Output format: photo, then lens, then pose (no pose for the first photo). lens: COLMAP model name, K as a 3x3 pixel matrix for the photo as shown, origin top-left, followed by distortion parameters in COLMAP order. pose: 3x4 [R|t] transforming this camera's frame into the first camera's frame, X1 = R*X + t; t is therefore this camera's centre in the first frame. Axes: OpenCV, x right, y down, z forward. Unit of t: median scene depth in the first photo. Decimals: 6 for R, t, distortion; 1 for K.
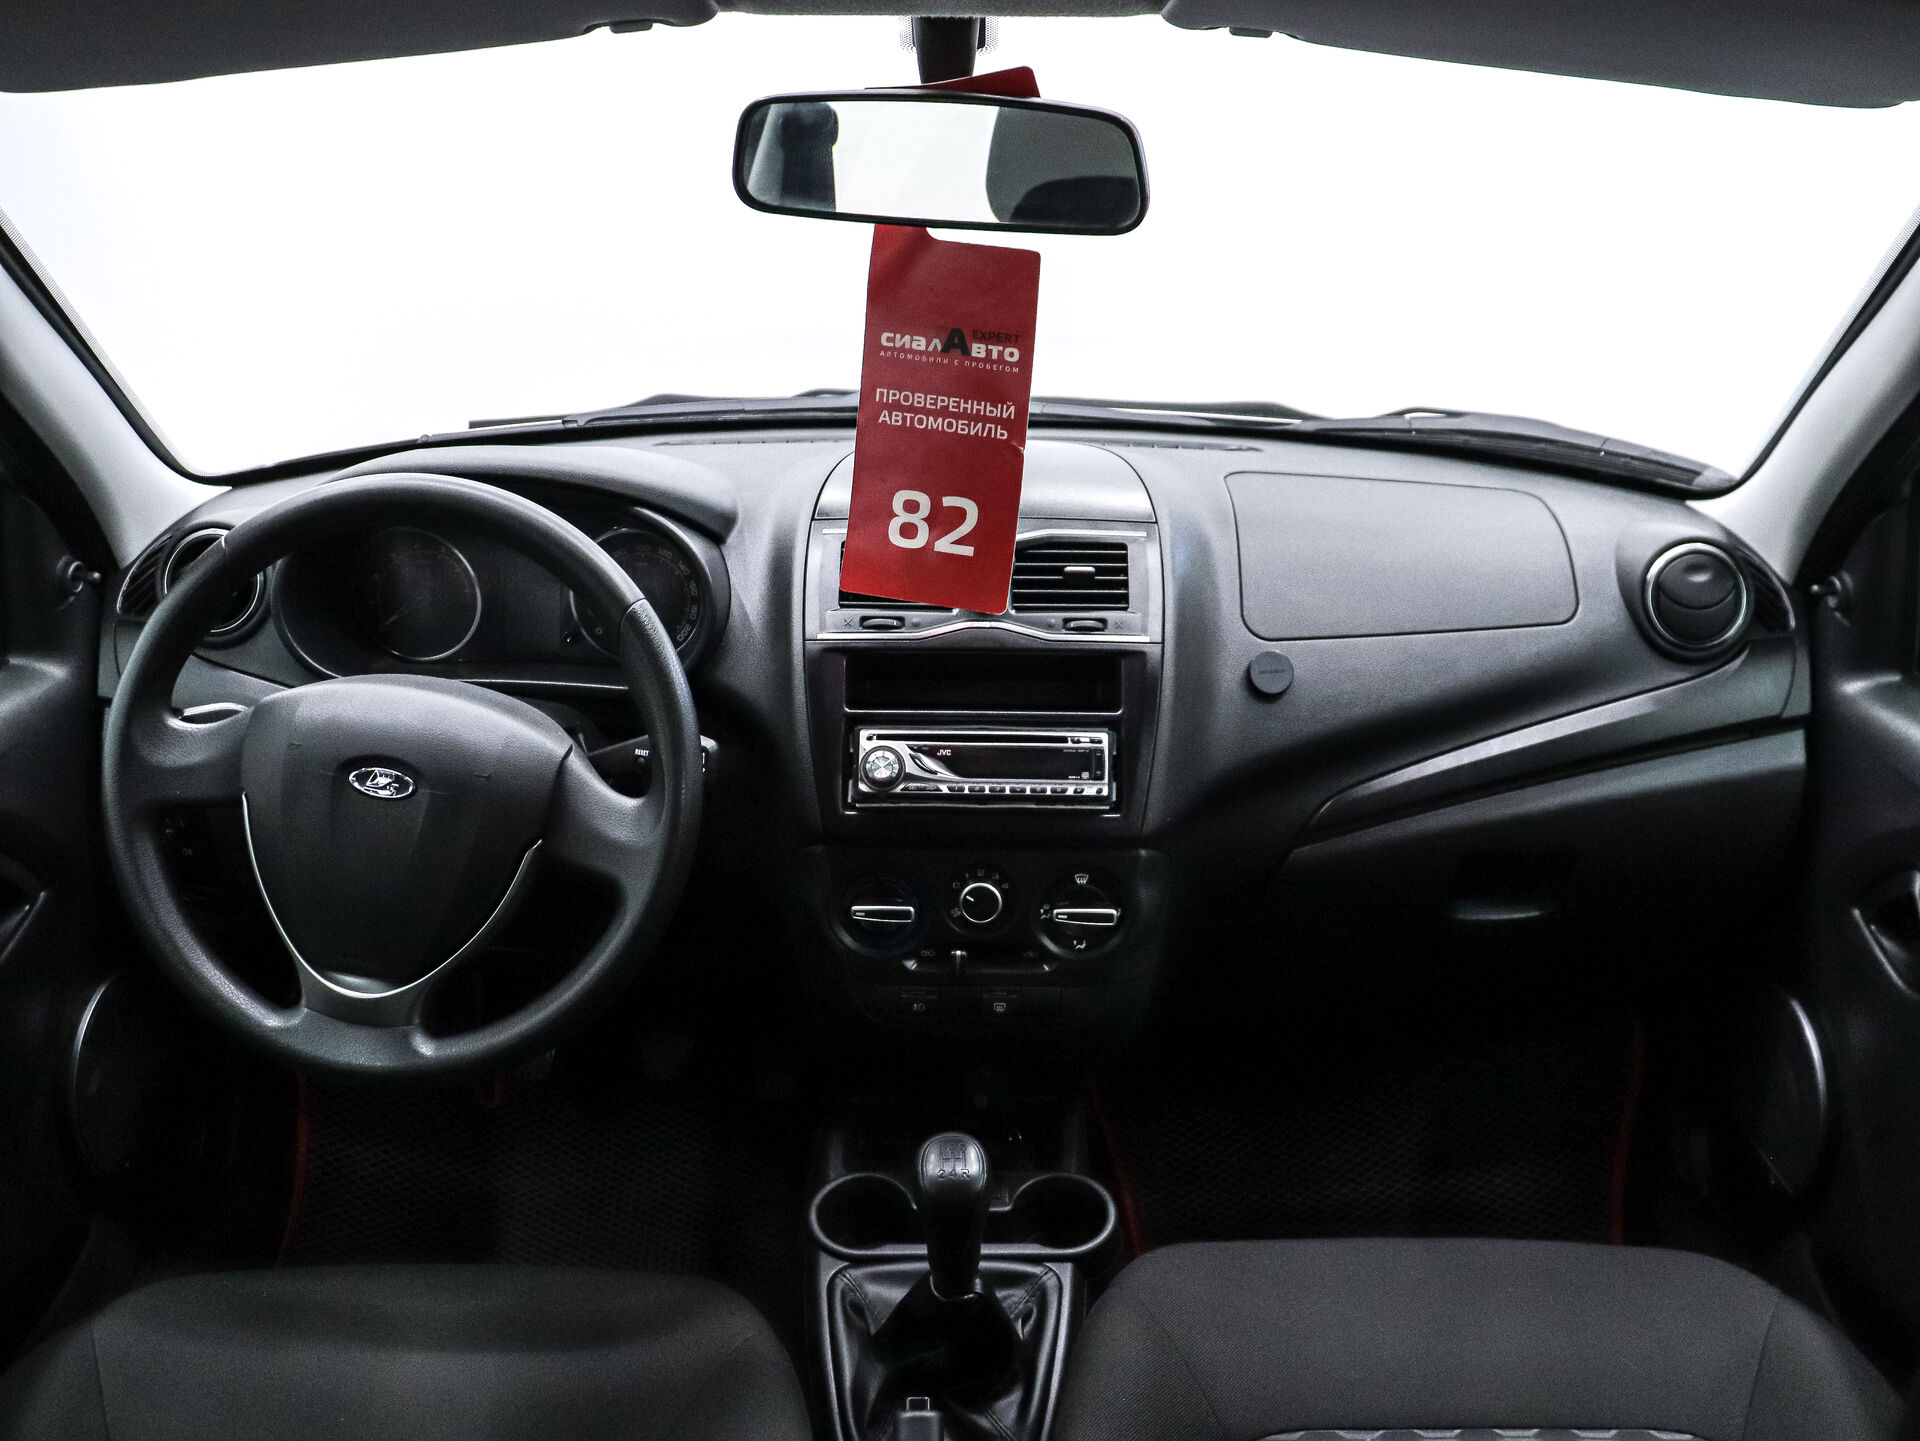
lens RADIAL K [[1787.0, 0, 939.1], [0, 1787.0, 726.5], [0, 0, 1]] dist [-0.171052, 0.146615]
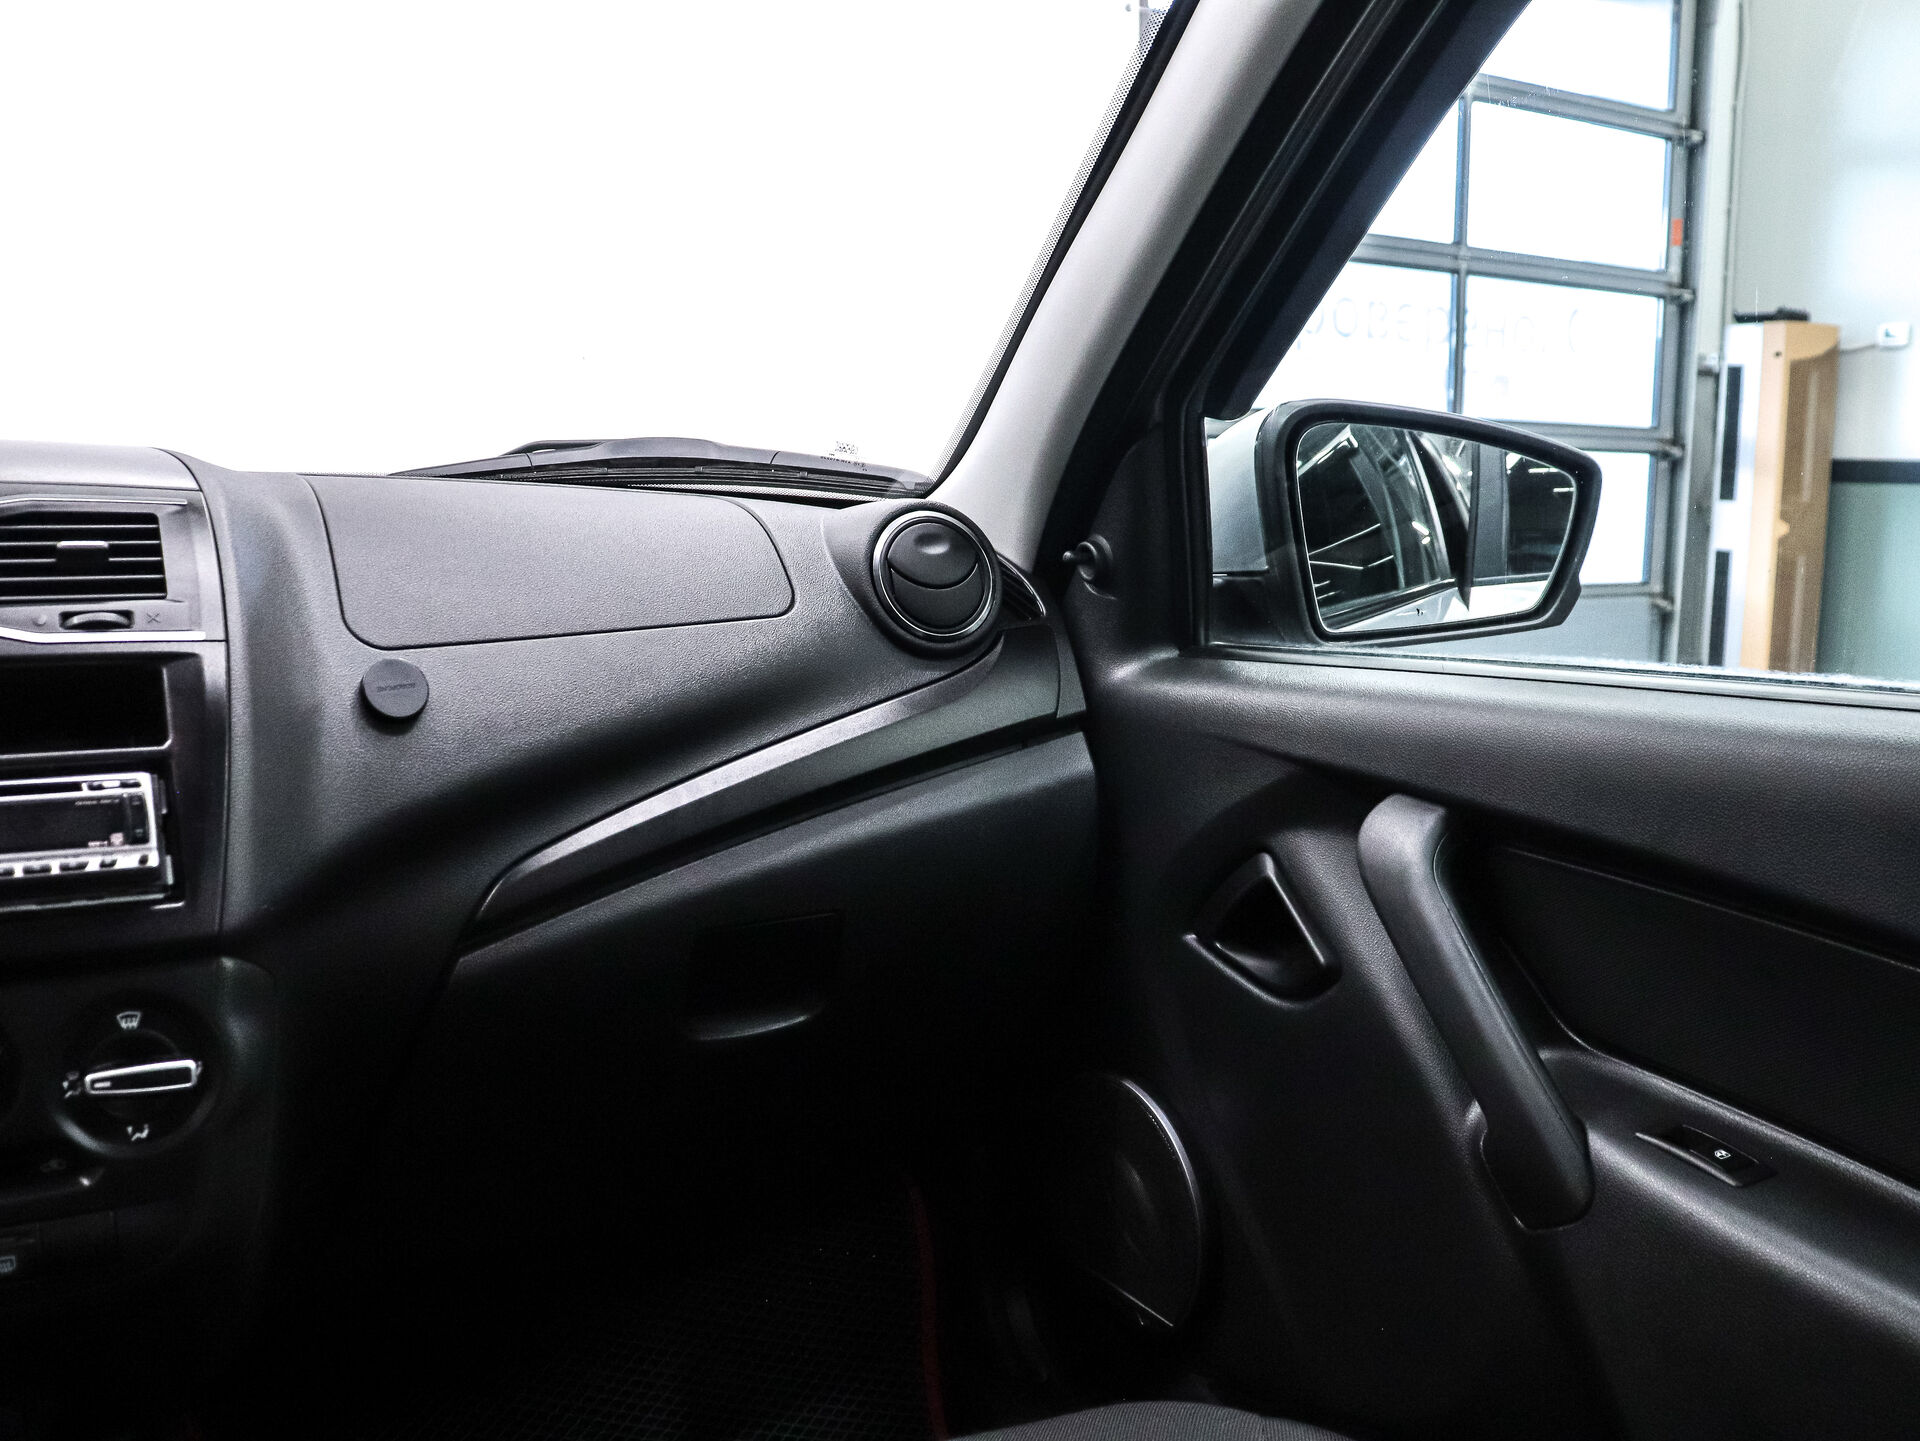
lens RADIAL K [[1787.0, 0, 939.1], [0, 1787.0, 726.5], [0, 0, 1]] dist [-0.171052, 0.146615]
pose [[0.865203, -0.066373, 0.497010, 0.032696], [0.168981, 0.971814, -0.164384, 0.132726], [-0.472091, 0.226211, 0.852032, 0.344398]]
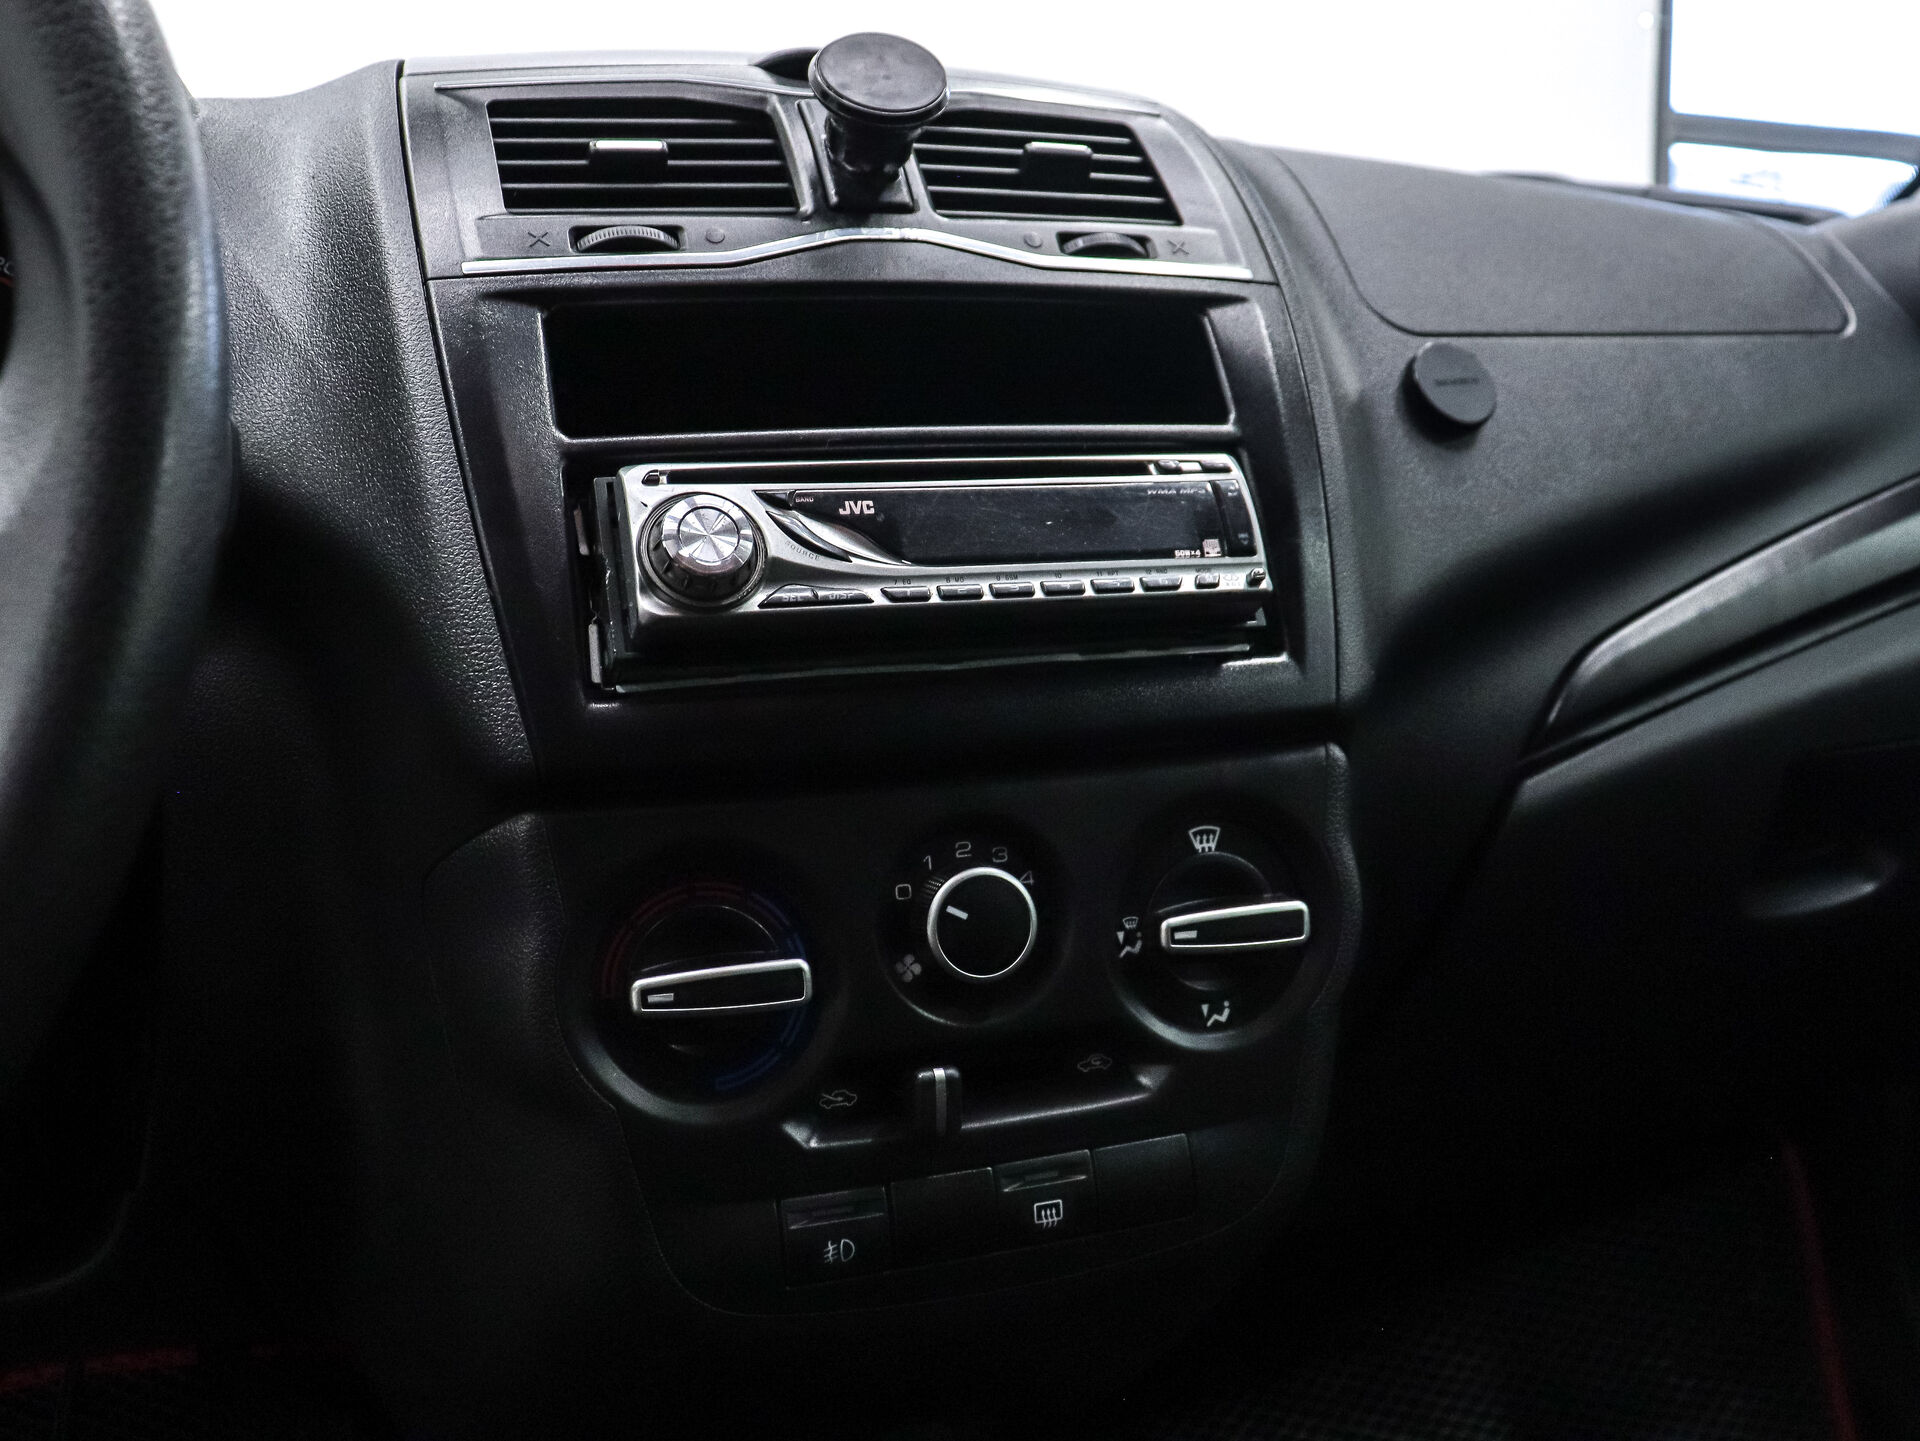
lens RADIAL K [[1846.2, 0, 960.0], [0, 1846.2, 720.5], [0, 0, 1]] dist [-0.190450, 0.132758]
pose [[0.931880, -0.076063, 0.354703, -0.113042], [0.150908, 0.970436, -0.188365, 0.129243], [-0.329889, 0.229061, 0.915808, 0.645021]]
